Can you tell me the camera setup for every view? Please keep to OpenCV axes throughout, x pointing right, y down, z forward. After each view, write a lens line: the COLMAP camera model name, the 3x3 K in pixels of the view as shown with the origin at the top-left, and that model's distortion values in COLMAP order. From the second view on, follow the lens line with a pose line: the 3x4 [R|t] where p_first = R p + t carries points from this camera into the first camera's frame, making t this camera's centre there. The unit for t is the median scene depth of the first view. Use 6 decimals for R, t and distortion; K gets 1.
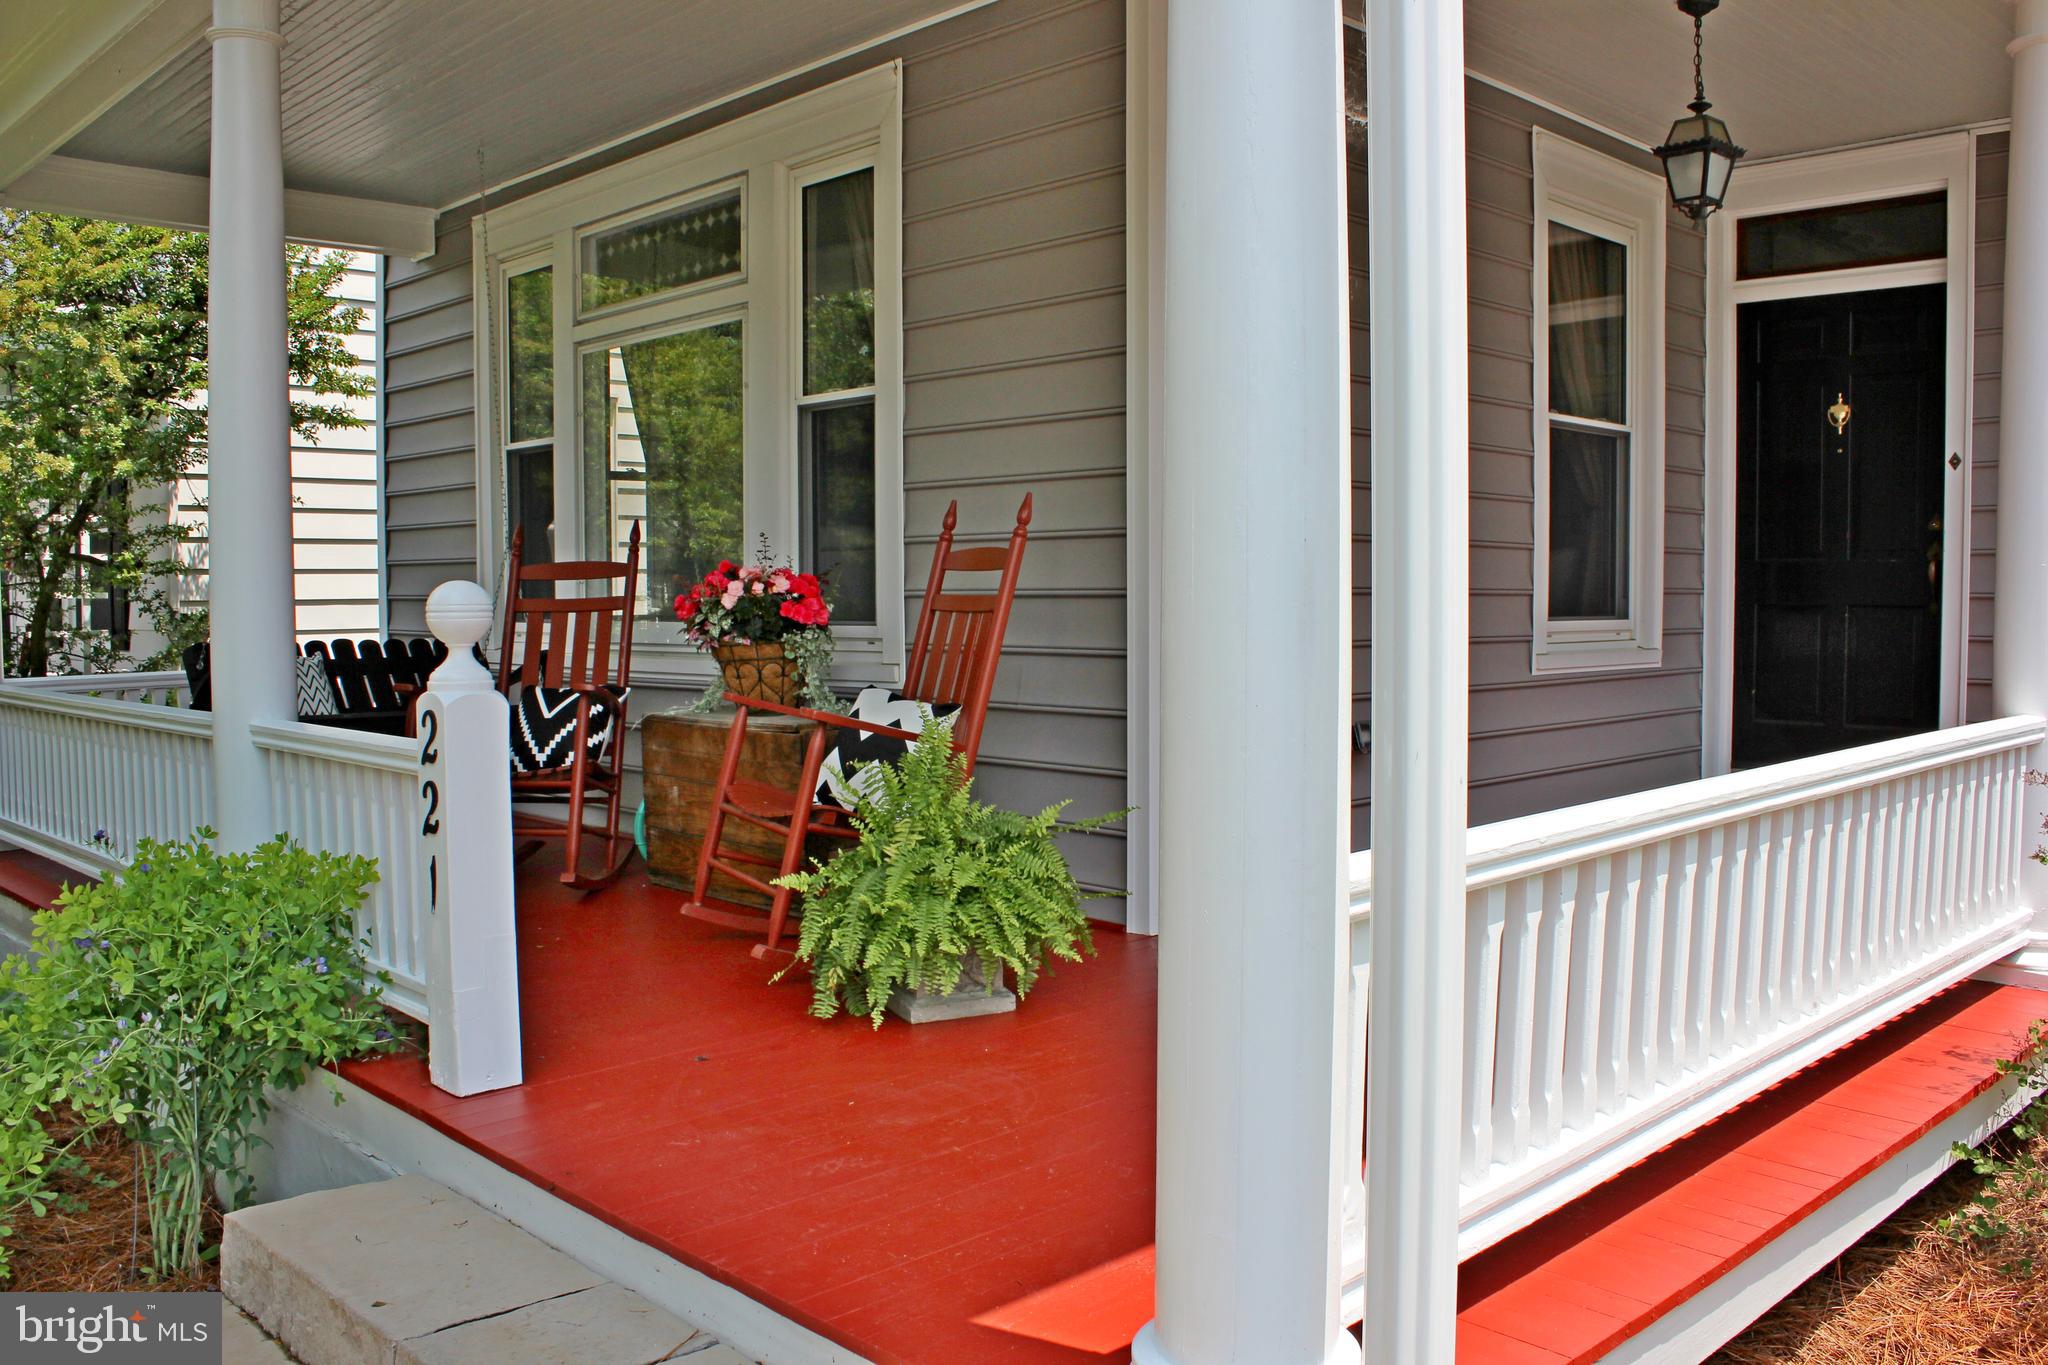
lens RADIAL K [[1697.9, 0, 1049.7], [0, 1697.9, 677.8], [0, 0, 1]] dist [-0.156321, 0.128890]
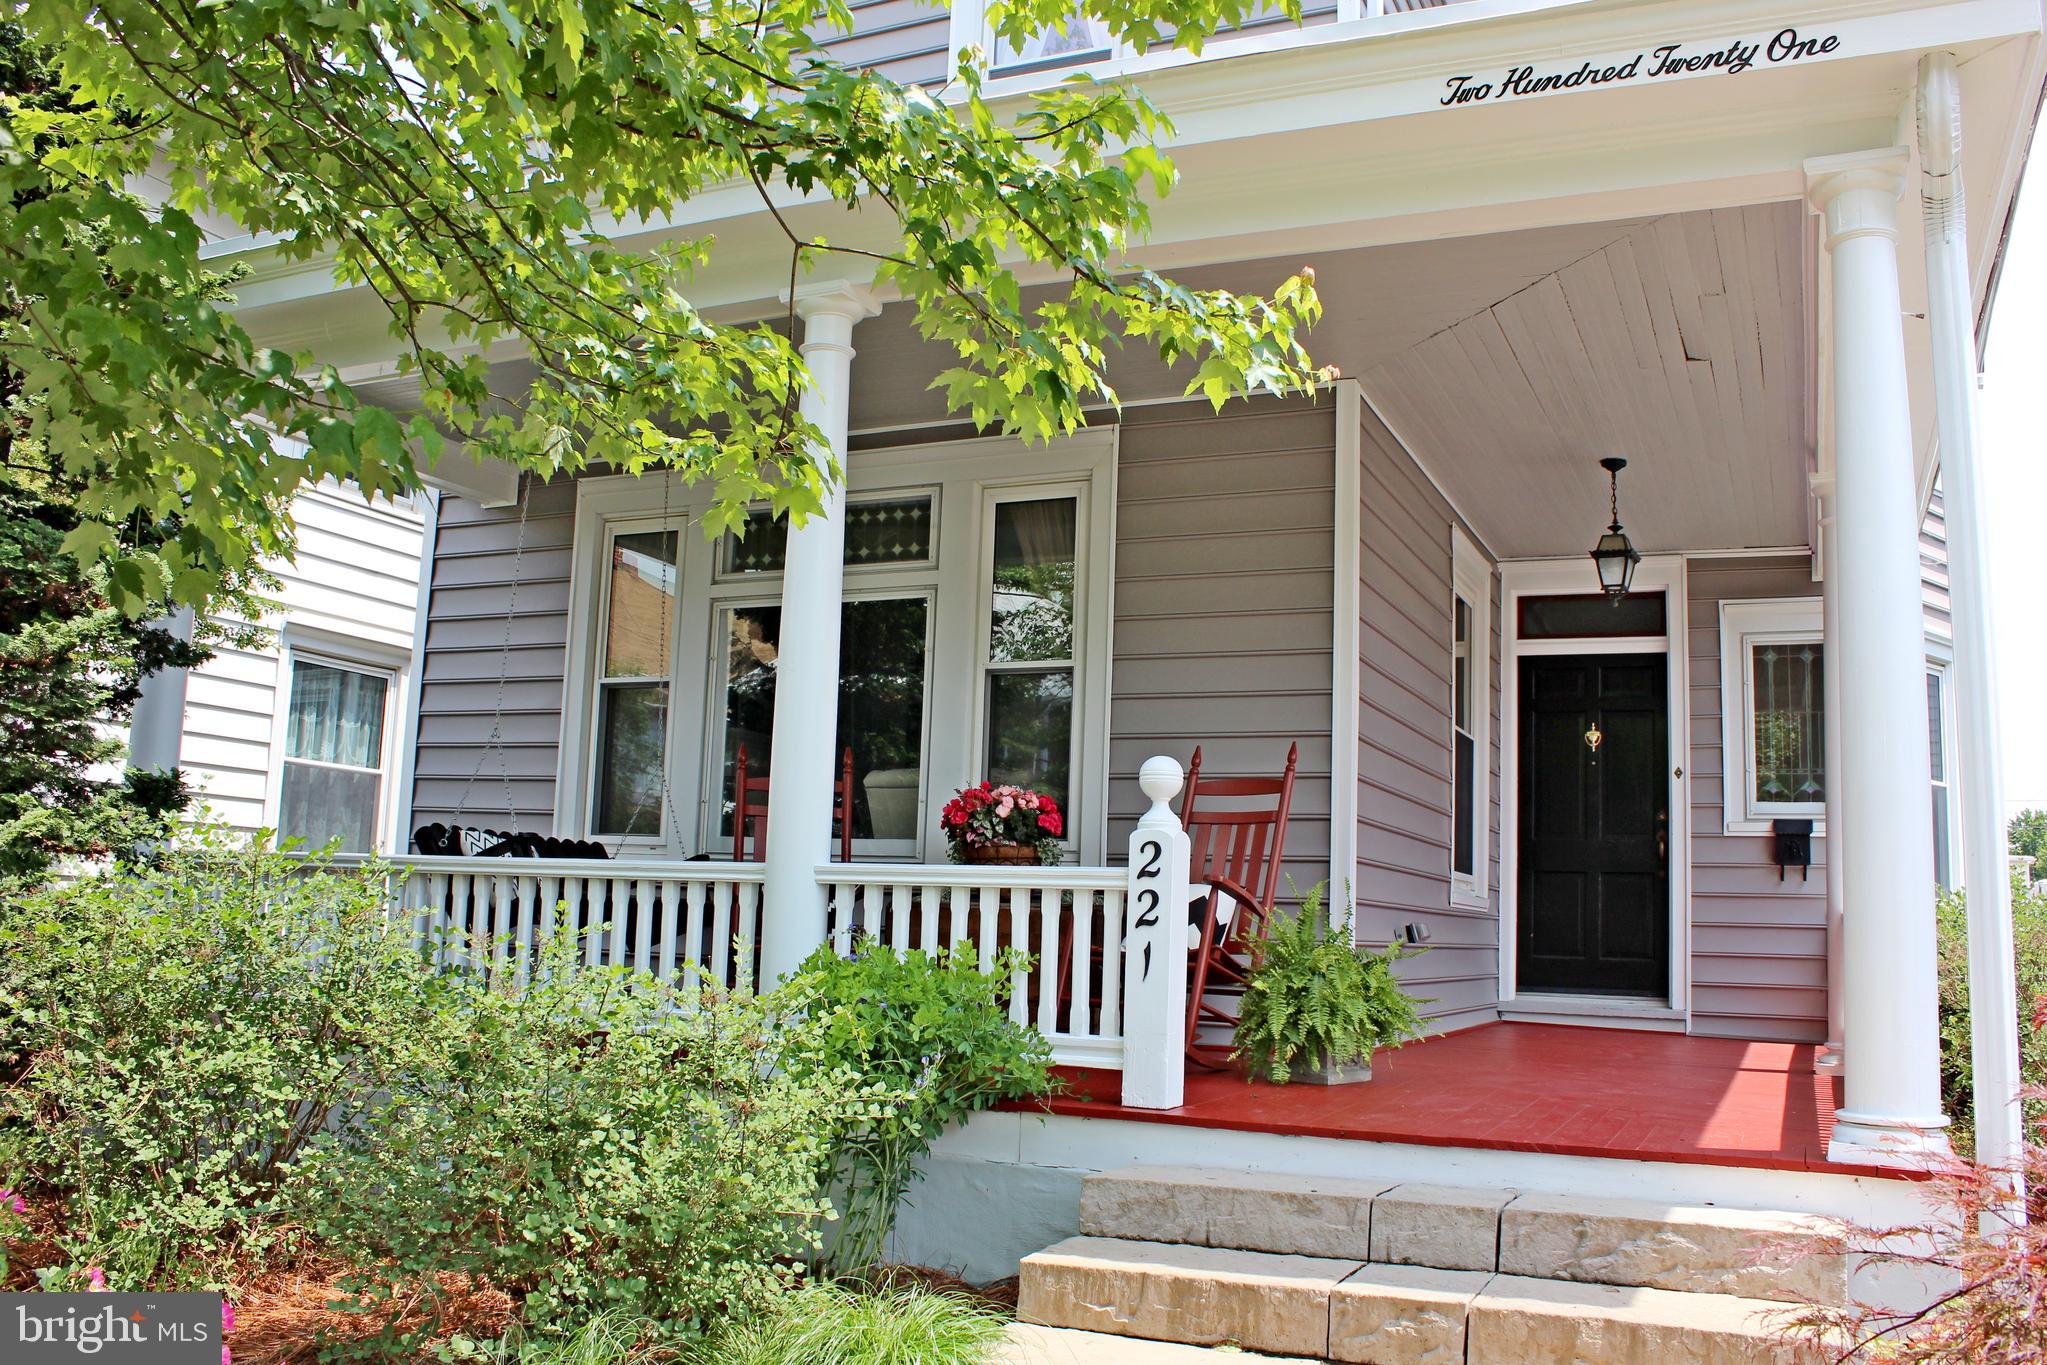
lens RADIAL K [[1697.1, 0, 1049.1], [0, 1697.1, 677.8], [0, 0, 1]] dist [-0.156321, 0.128890]
pose [[0.935586, 0.089284, 0.341624, -0.532092], [-0.023707, 0.981204, -0.191512, 0.089718], [-0.352302, 0.171077, 0.920117, -0.203071]]
